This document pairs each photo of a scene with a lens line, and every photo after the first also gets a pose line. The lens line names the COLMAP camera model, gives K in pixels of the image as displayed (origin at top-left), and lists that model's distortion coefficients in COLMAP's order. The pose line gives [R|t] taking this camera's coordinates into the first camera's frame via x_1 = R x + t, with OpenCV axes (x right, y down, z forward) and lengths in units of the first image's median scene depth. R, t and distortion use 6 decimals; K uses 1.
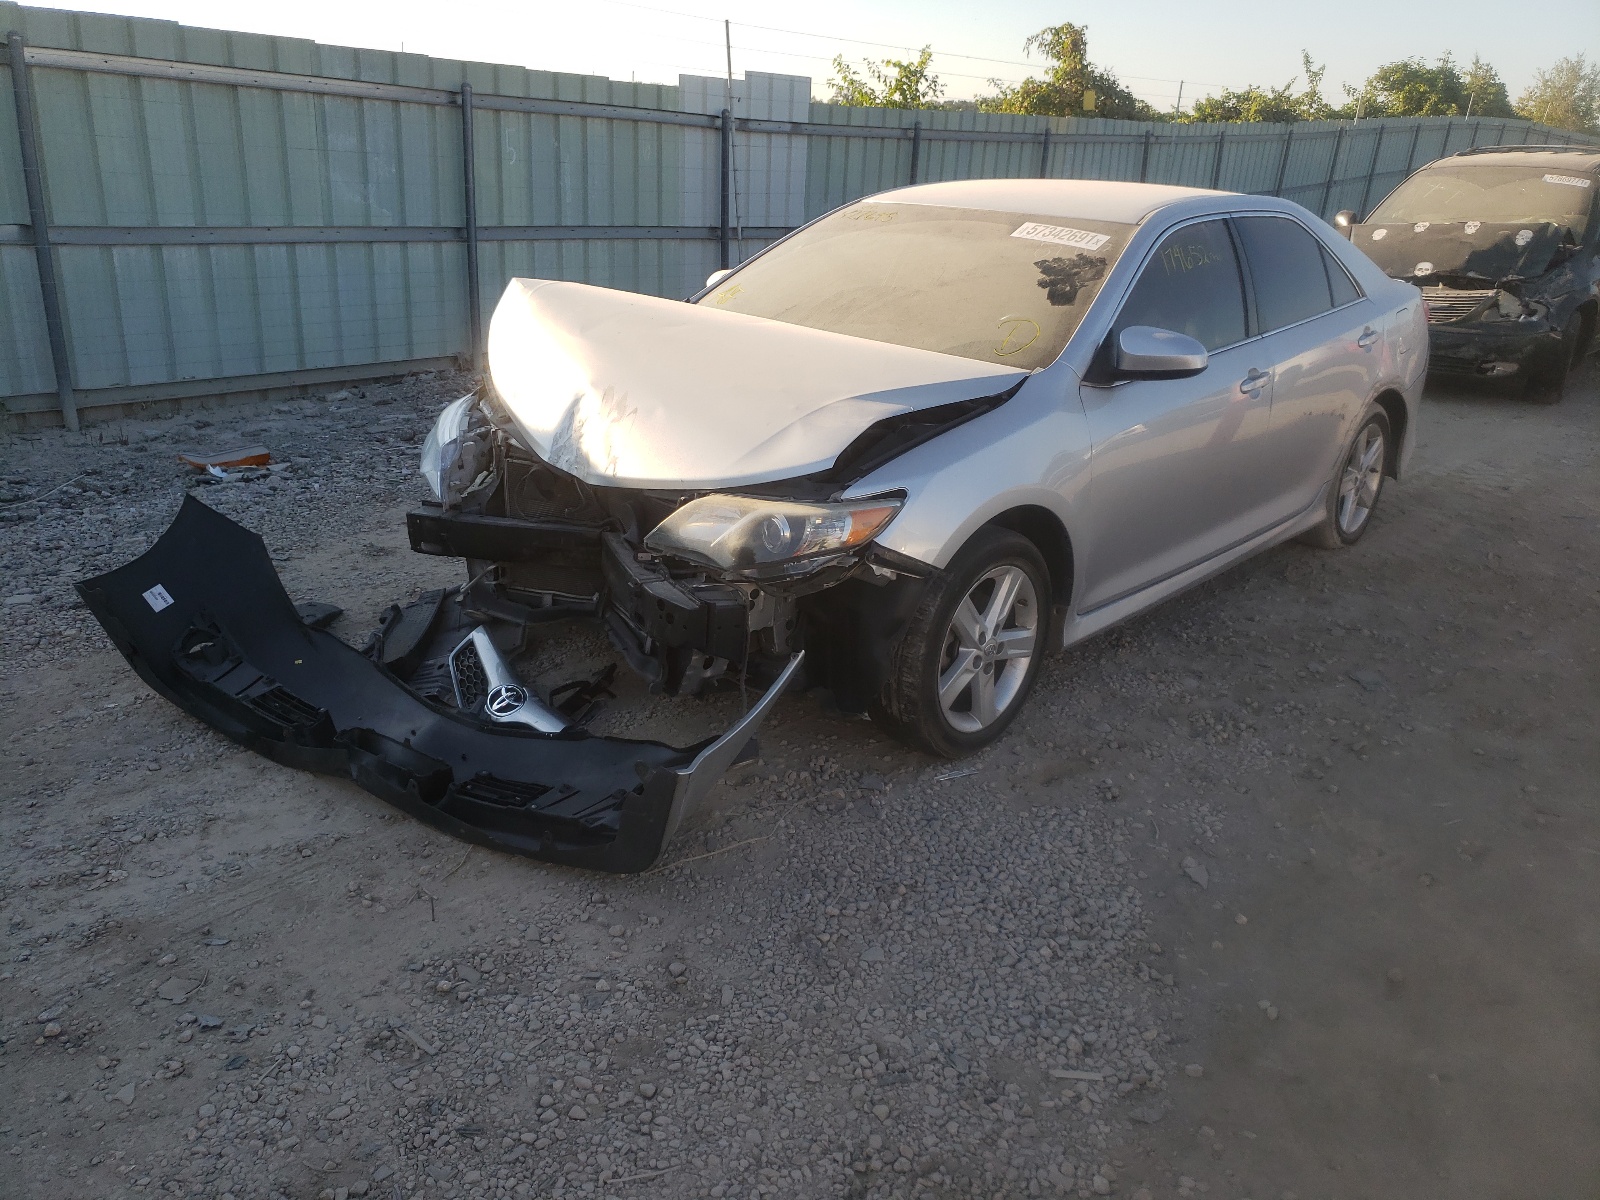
lens RADIAL K [[1302.1, 0, 800.0], [0, 1302.1, 600.0], [0, 0, 1]] dist [-0.031135, 0.063748]
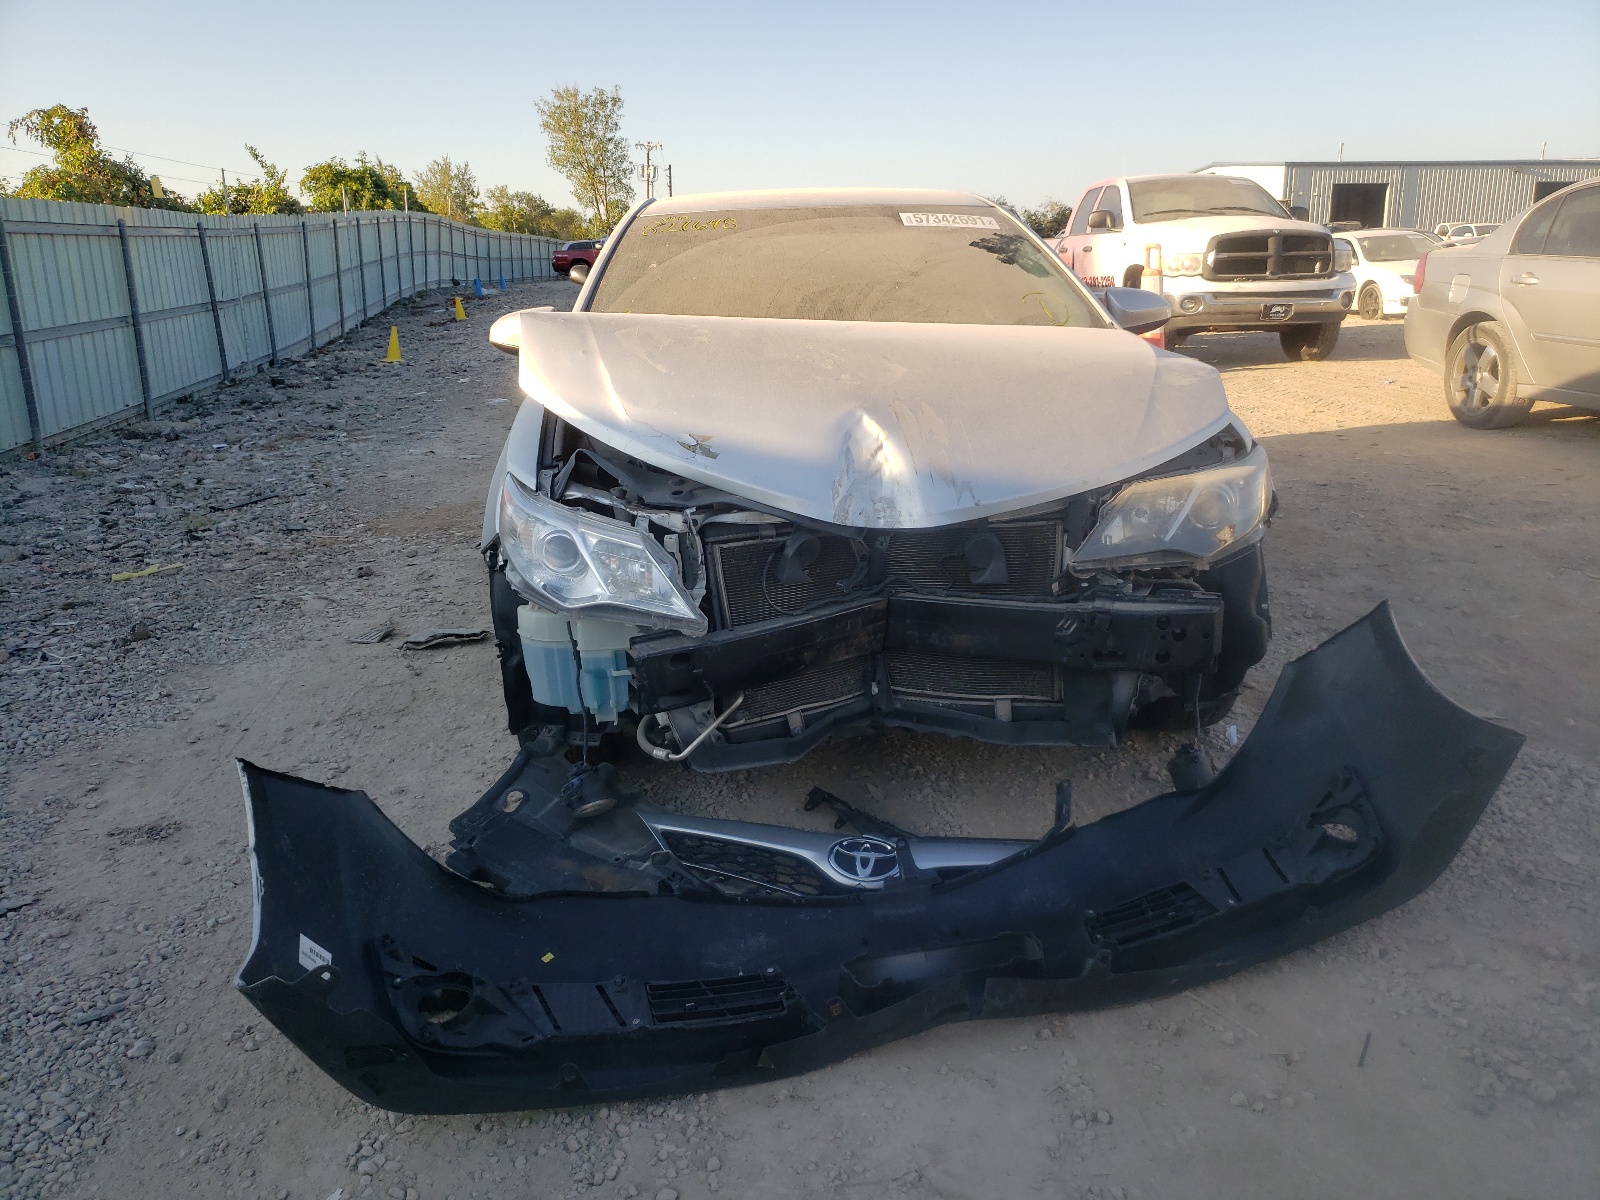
lens RADIAL K [[1302.1, 0, 800.0], [0, 1302.1, 600.0], [0, 0, 1]] dist [-0.031135, 0.063748]
pose [[0.646643, -0.247363, 0.721571, -0.199840], [0.307919, 0.950110, 0.049764, -0.028403], [-0.697882, 0.190006, 0.690550, 0.140603]]
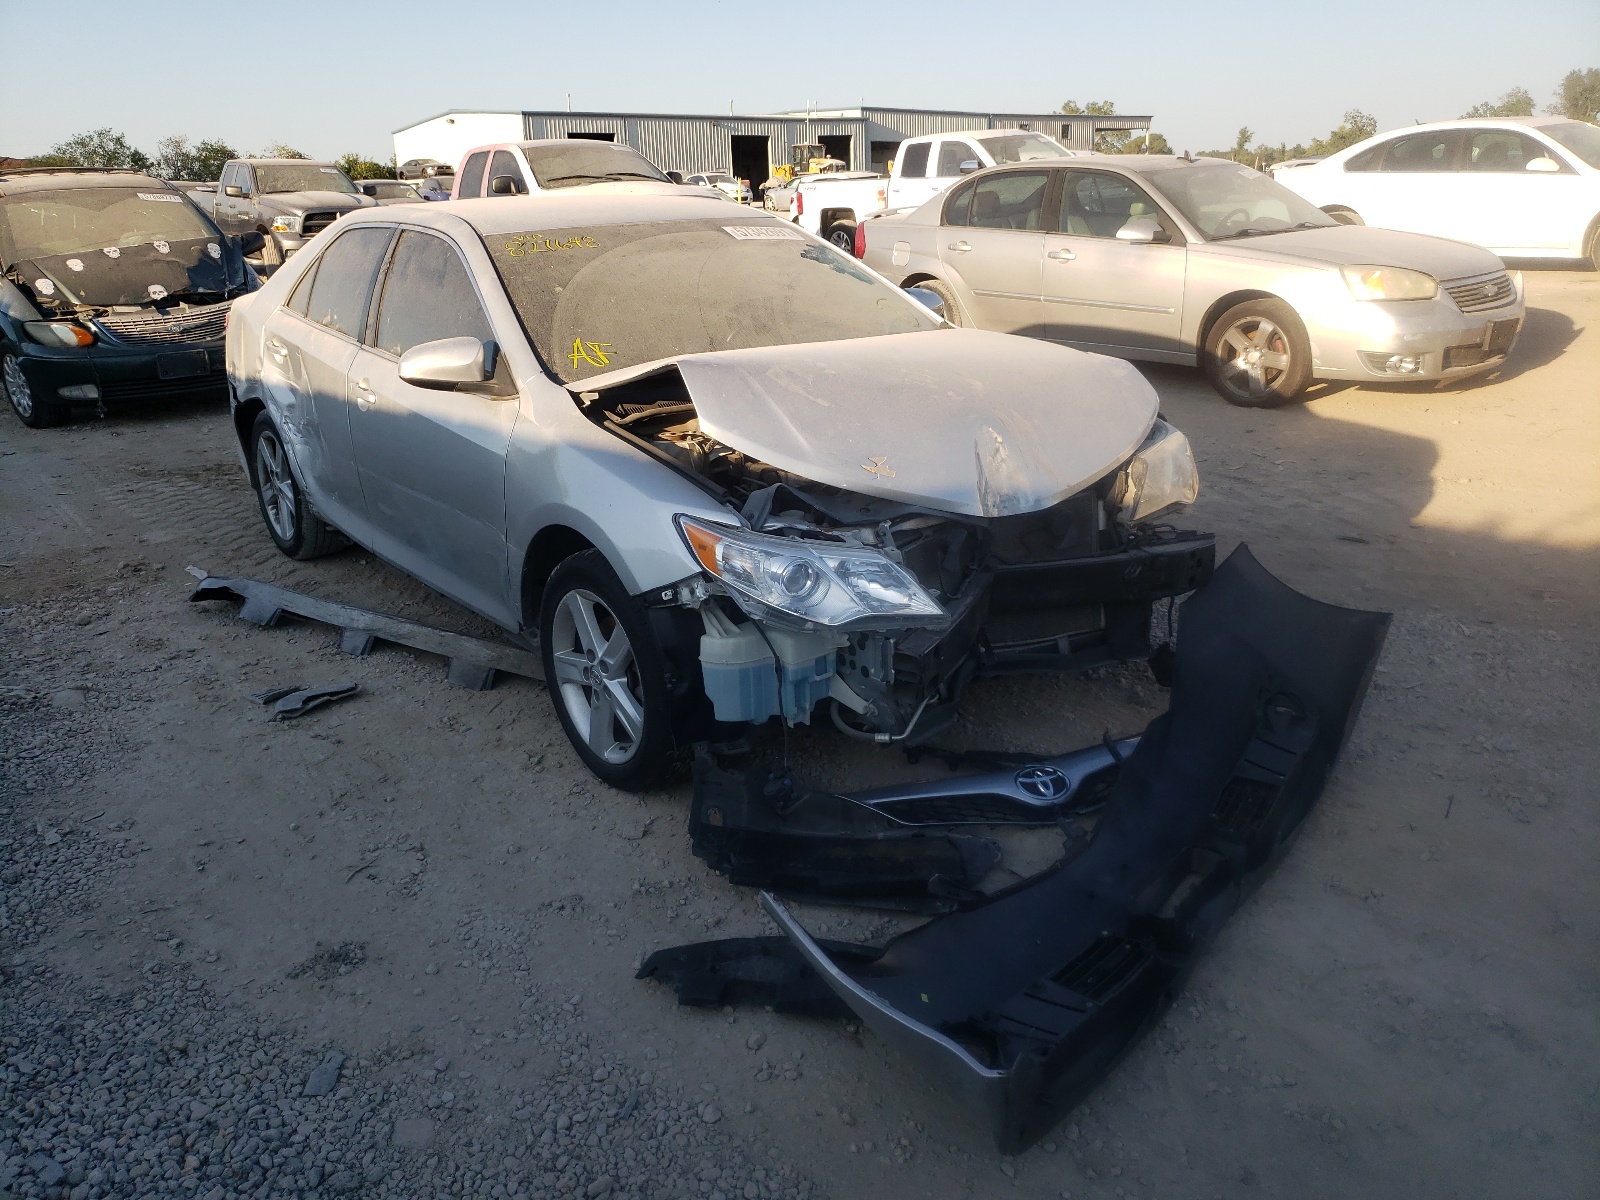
lens RADIAL K [[1292.0, 0, 800.0], [0, 1292.0, 600.0], [0, 0, 1]] dist [0.014337, 0.001698]
pose [[0.124763, -0.349956, 0.928421, -0.277354], [0.373670, 0.883408, 0.282774, -0.091516], [-0.919133, 0.311643, 0.240984, 0.244924]]
